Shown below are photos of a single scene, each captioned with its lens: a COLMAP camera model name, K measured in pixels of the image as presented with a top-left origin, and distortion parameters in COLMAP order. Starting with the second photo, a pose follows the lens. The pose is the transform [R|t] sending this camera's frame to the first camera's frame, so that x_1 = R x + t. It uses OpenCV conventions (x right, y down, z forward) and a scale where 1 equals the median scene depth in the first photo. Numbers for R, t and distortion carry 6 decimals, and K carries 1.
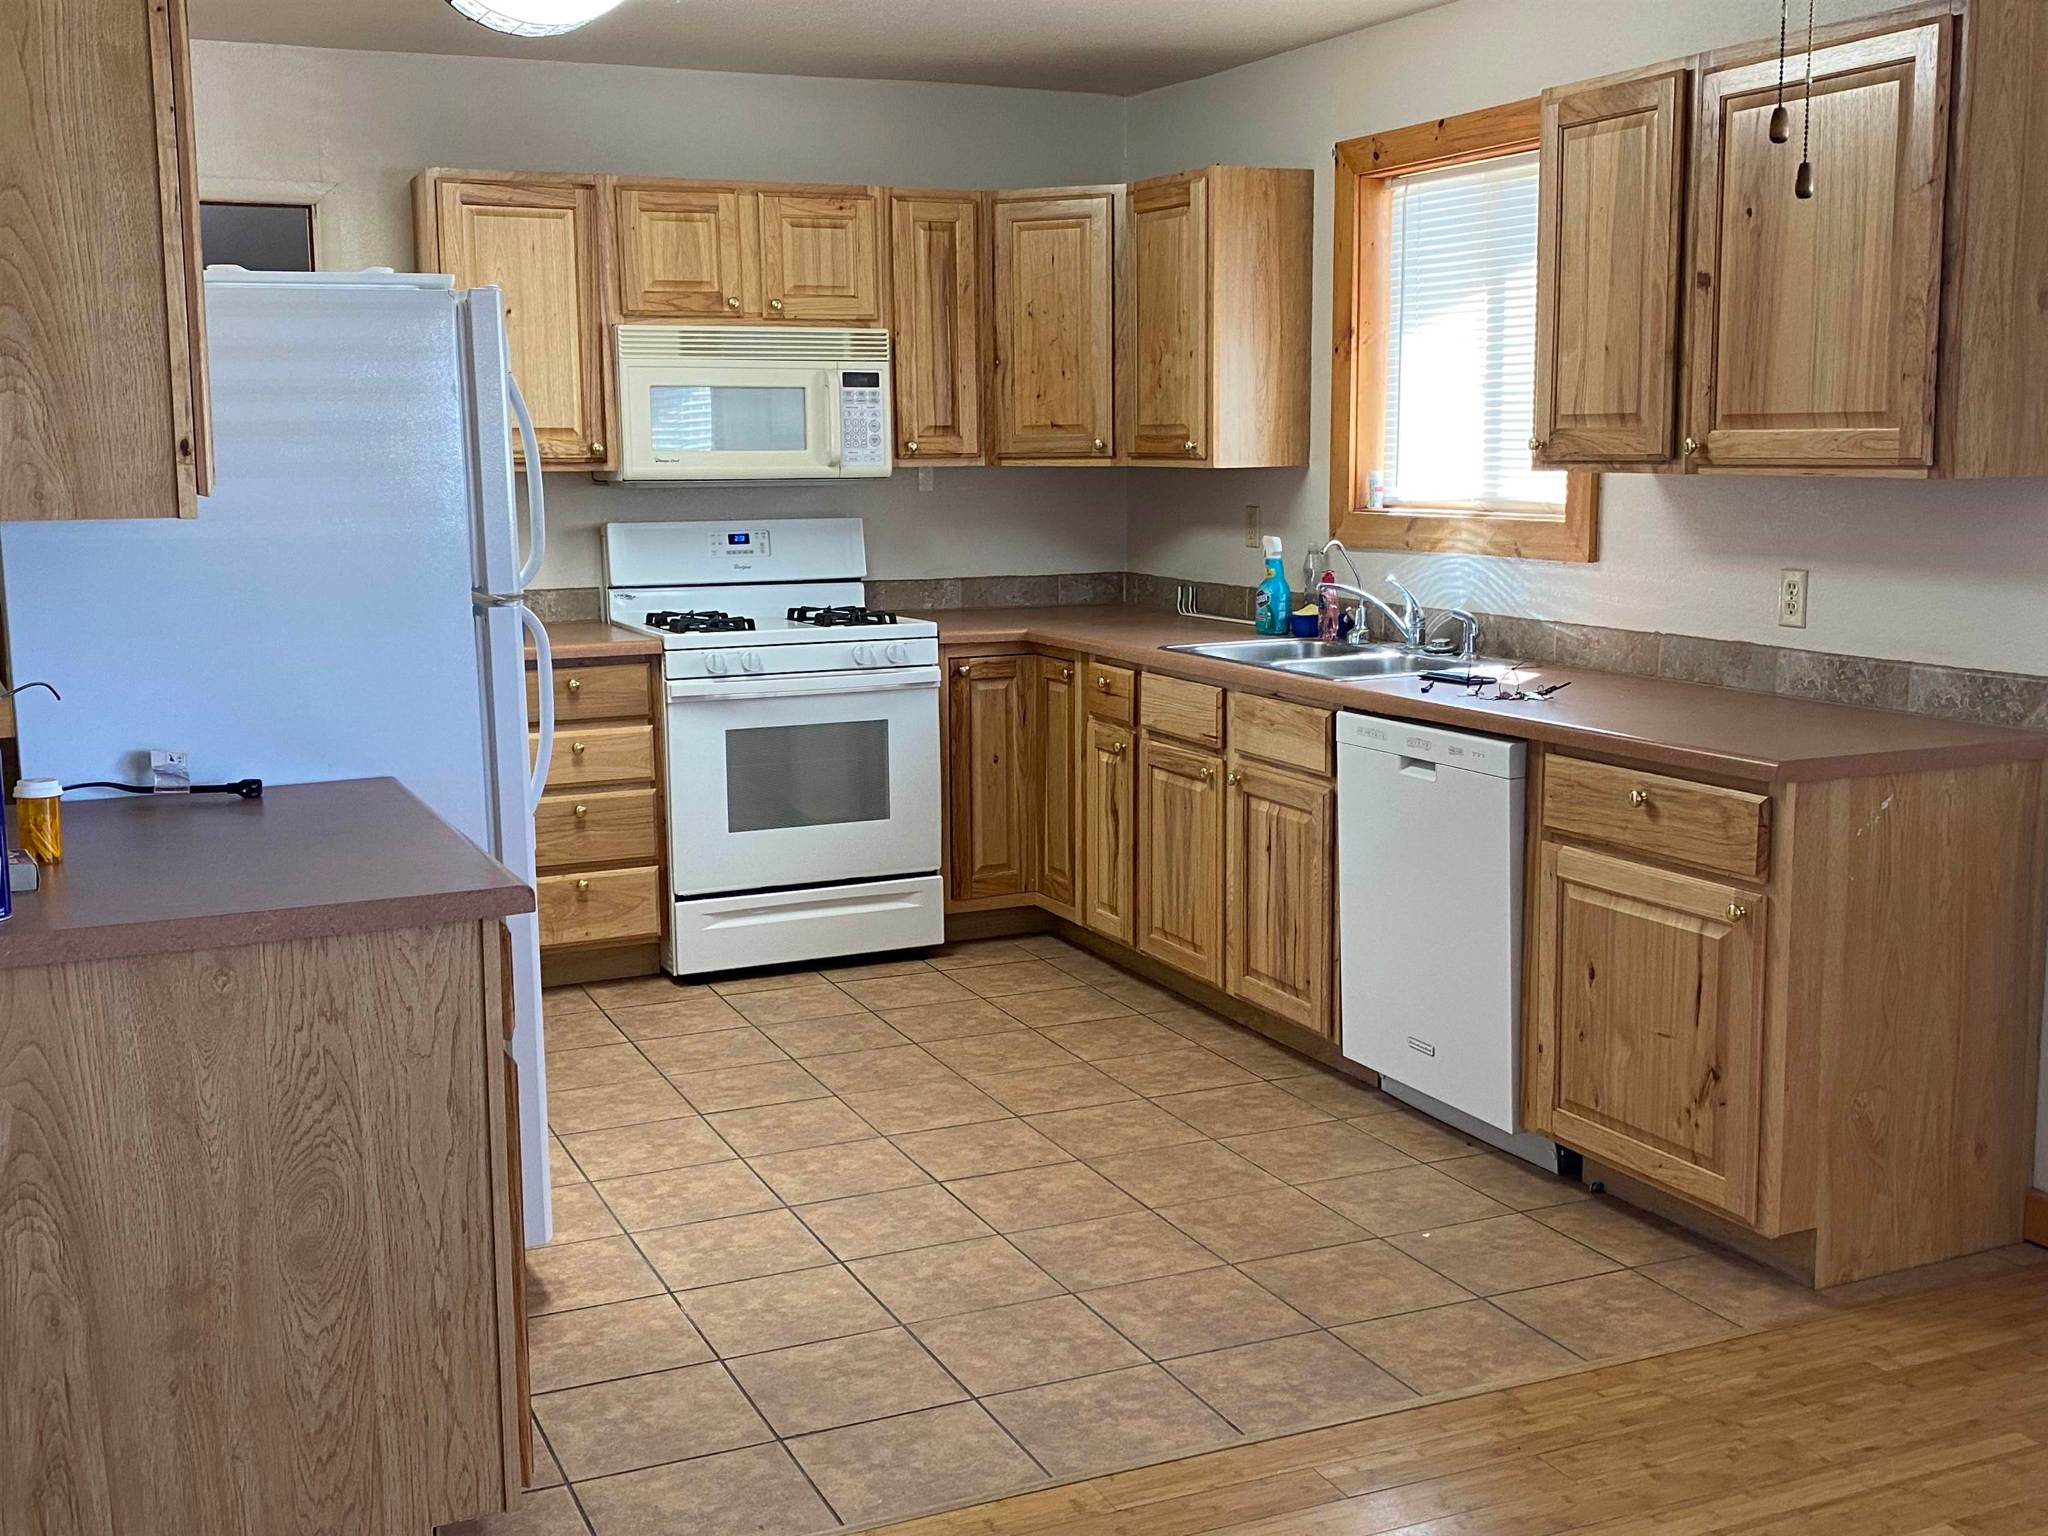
lens RADIAL K [[2157.0, 0, 1026.7], [0, 2157.0, 734.8], [0, 0, 1]] dist [0.214129, -0.679479]
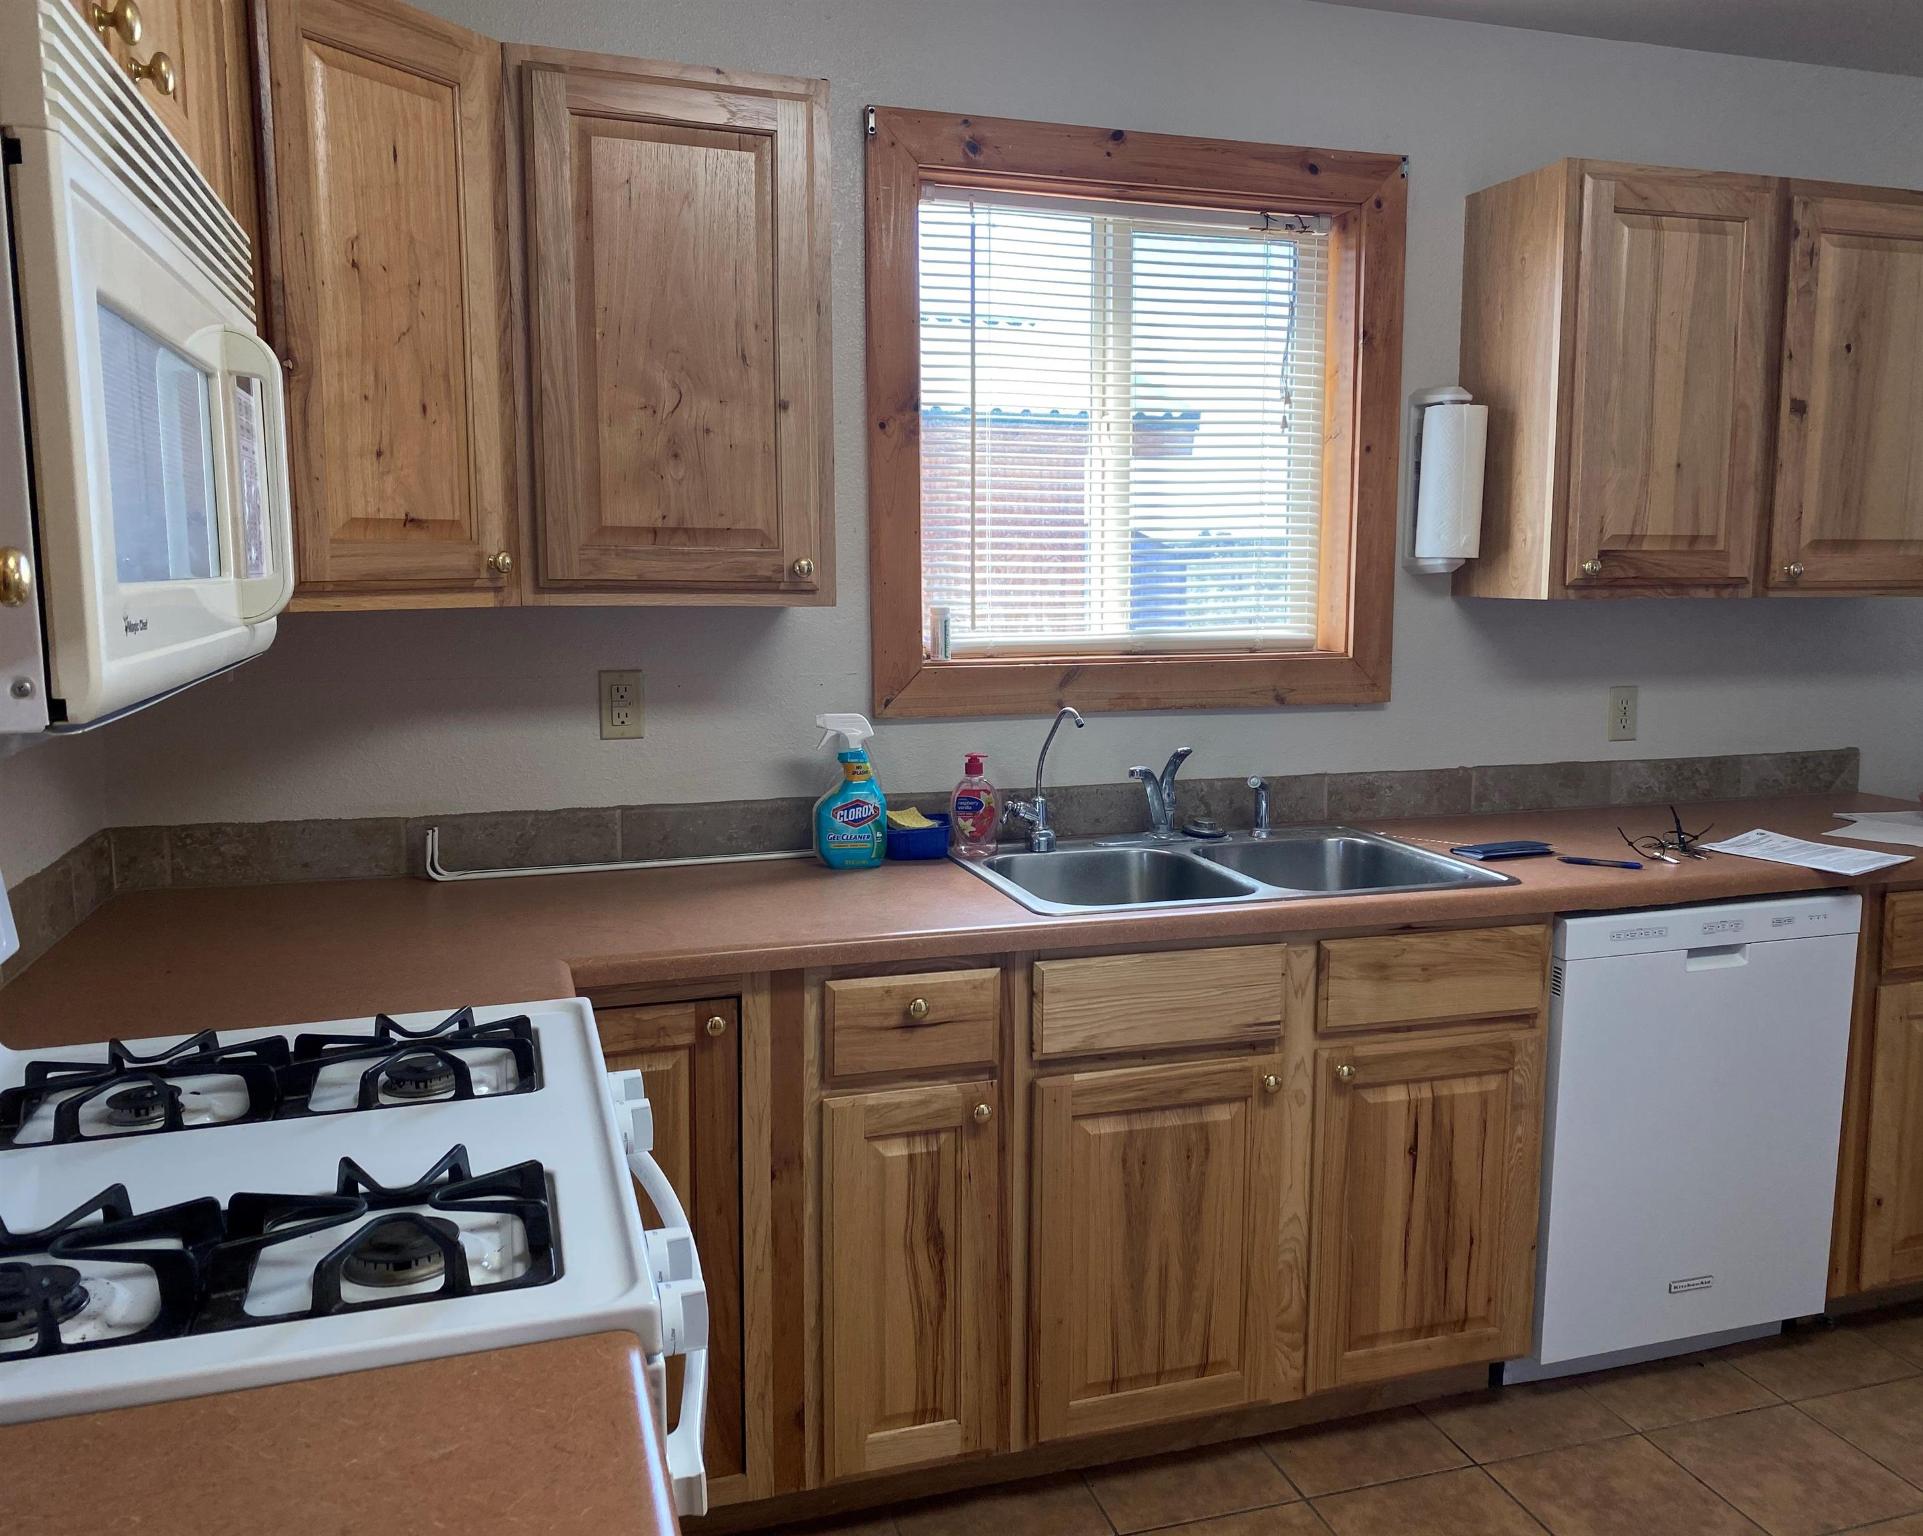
lens RADIAL K [[1581.3, 0, 965.2], [0, 1581.3, 750.9], [0, 0, 1]] dist [0.013858, 0.001287]
pose [[0.104263, -0.111537, 0.988276, -0.336241], [0.132410, 0.986402, 0.097357, -0.122084], [-0.985696, 0.120707, 0.117614, 0.927071]]
